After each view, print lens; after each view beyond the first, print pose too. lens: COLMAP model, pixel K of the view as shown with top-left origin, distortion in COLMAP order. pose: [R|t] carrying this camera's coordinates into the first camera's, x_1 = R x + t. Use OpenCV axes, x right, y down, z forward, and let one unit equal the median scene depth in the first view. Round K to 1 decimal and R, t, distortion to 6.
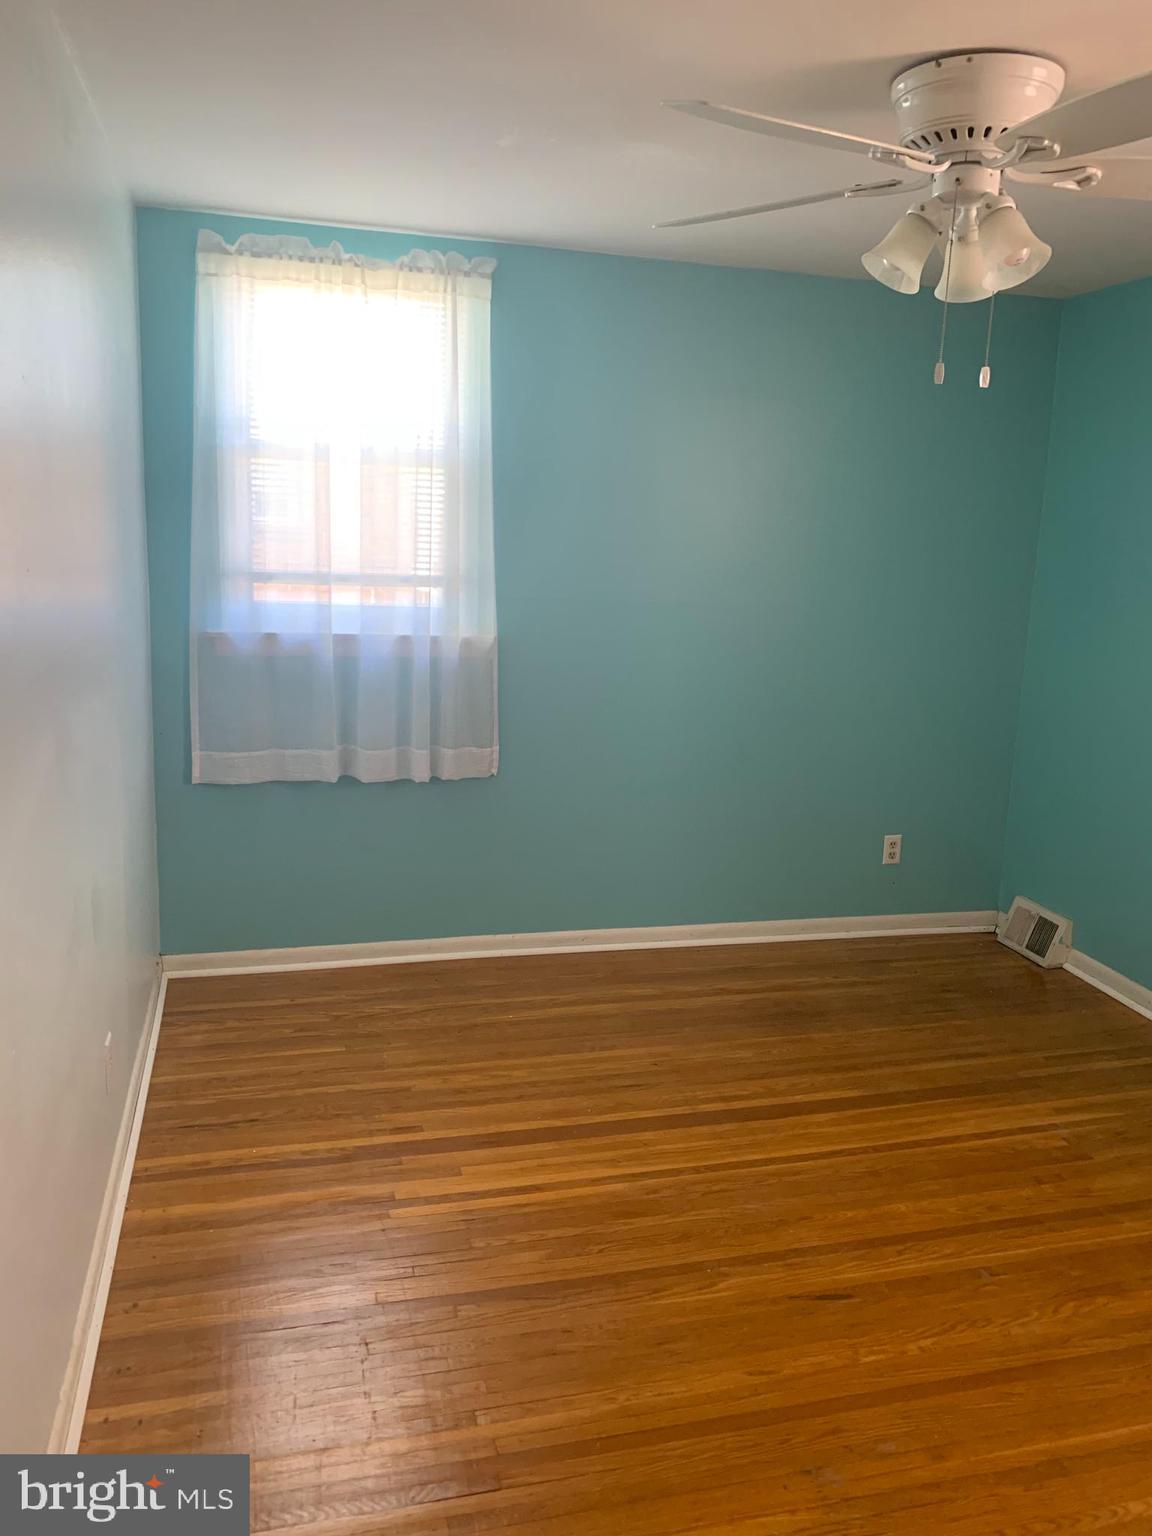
lens RADIAL K [[1207.3, 0, 596.0], [0, 1207.3, 770.2], [0, 0, 1]] dist [0.039371, -0.002212]
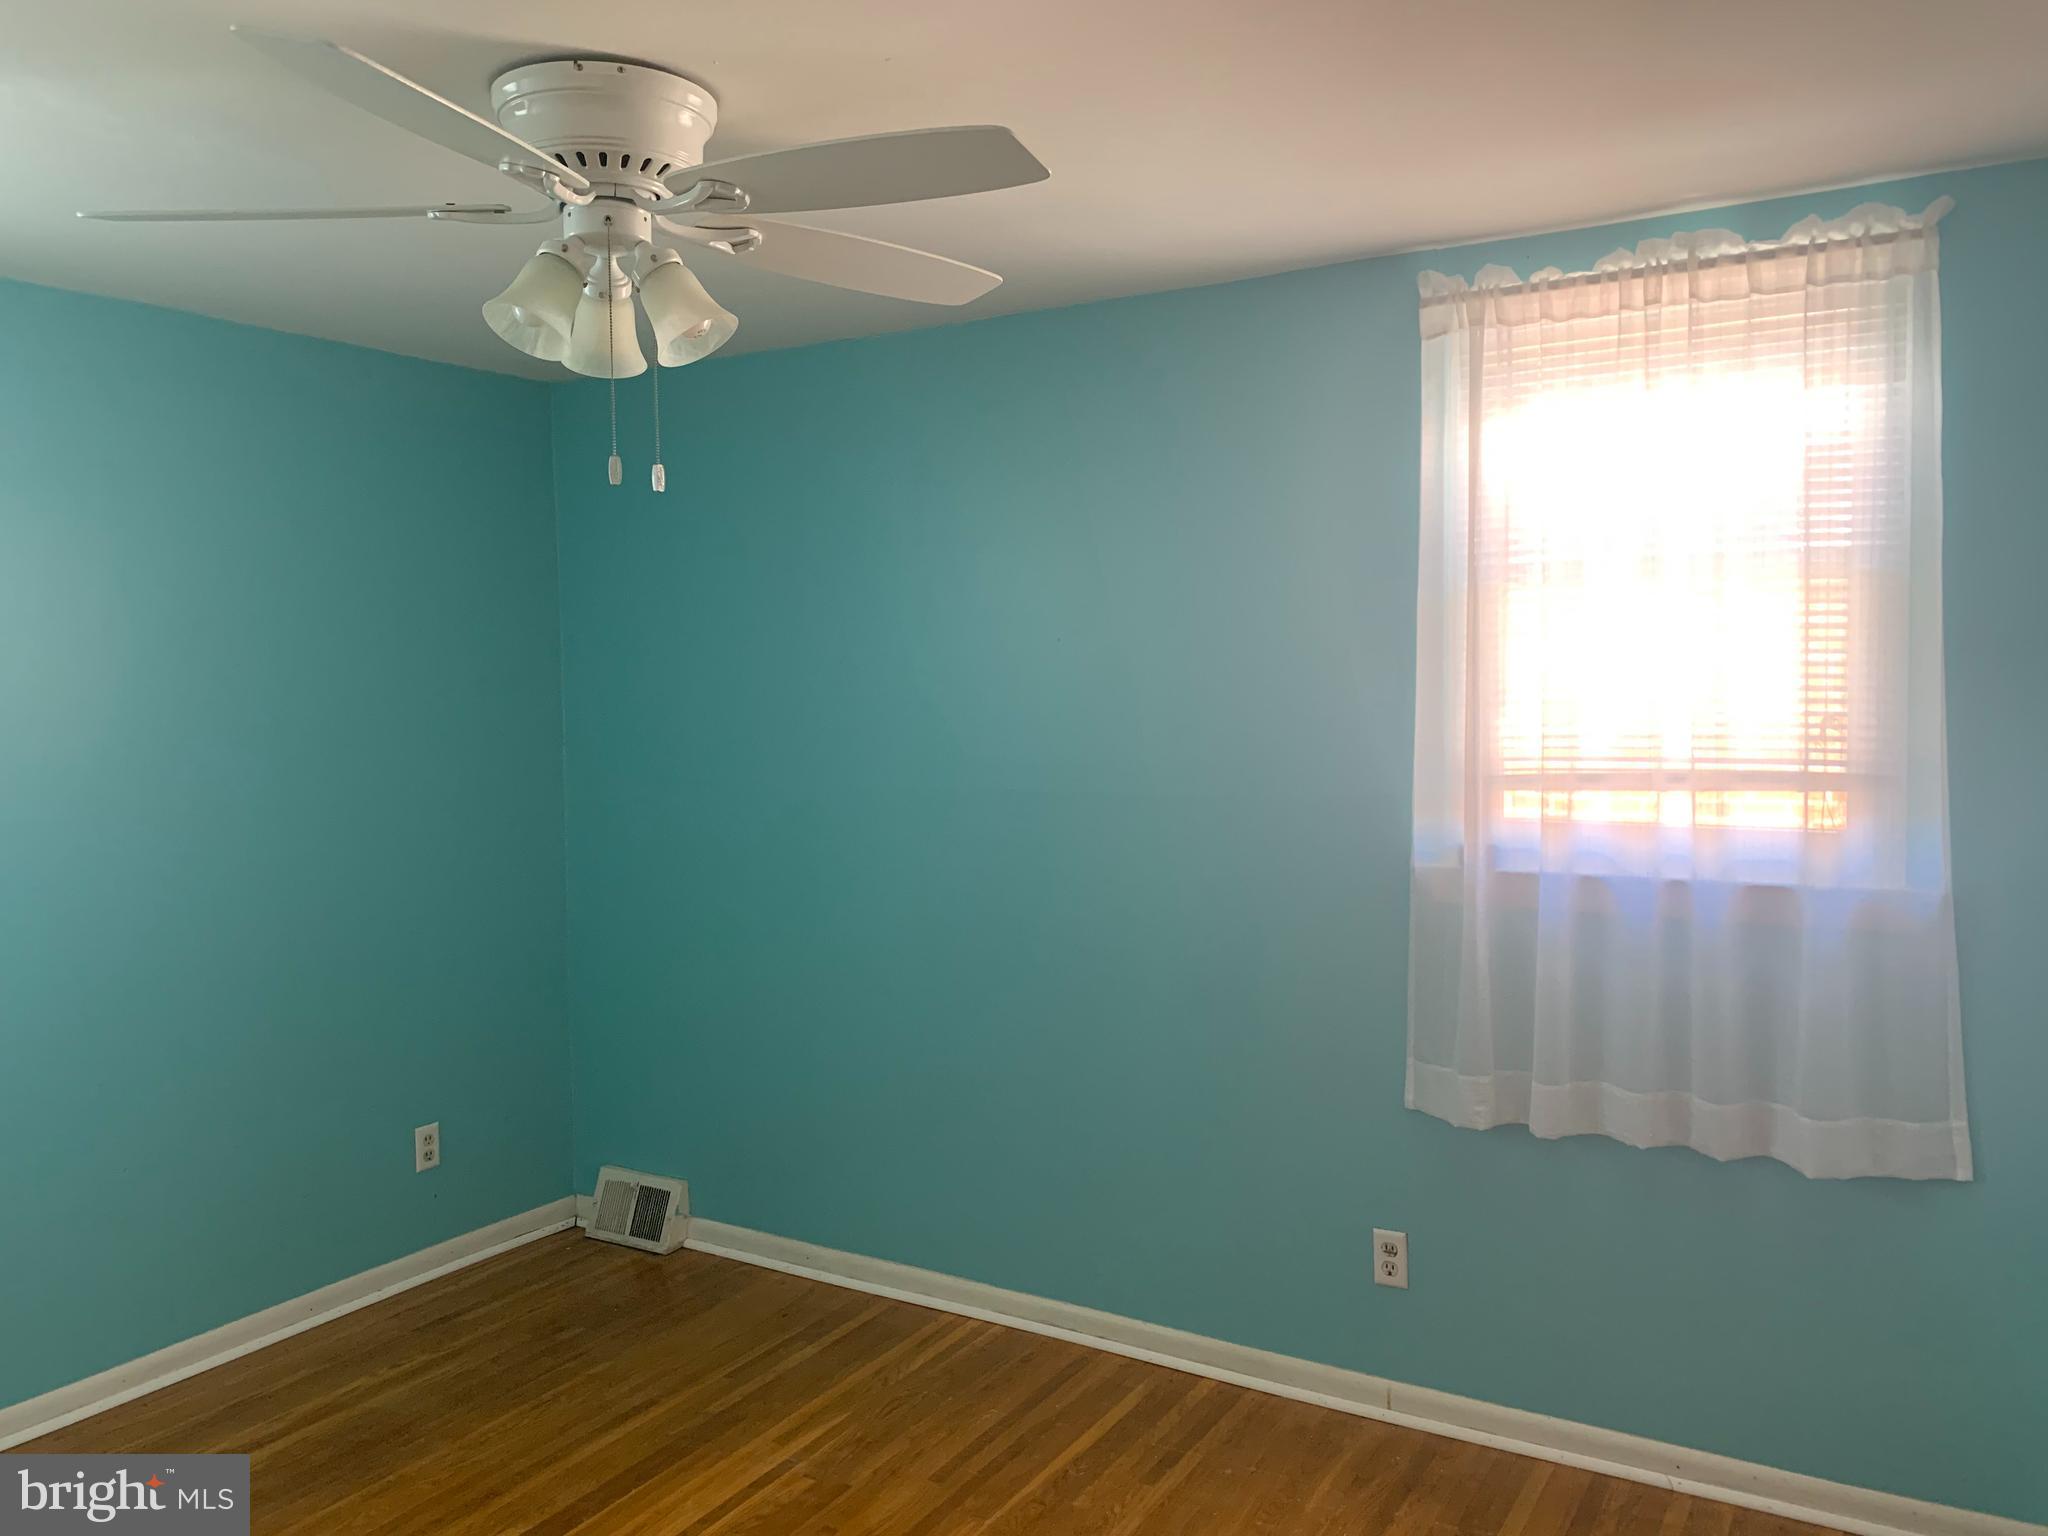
lens RADIAL K [[1609.7, 0, 1024.0], [0, 1609.7, 768.0], [0, 0, 1]] dist [0.039371, -0.002212]
pose [[0.735889, -0.090616, 0.671011, -0.138690], [0.182617, 0.980843, -0.067816, -0.027836], [-0.652011, 0.172443, 0.738339, 0.108568]]
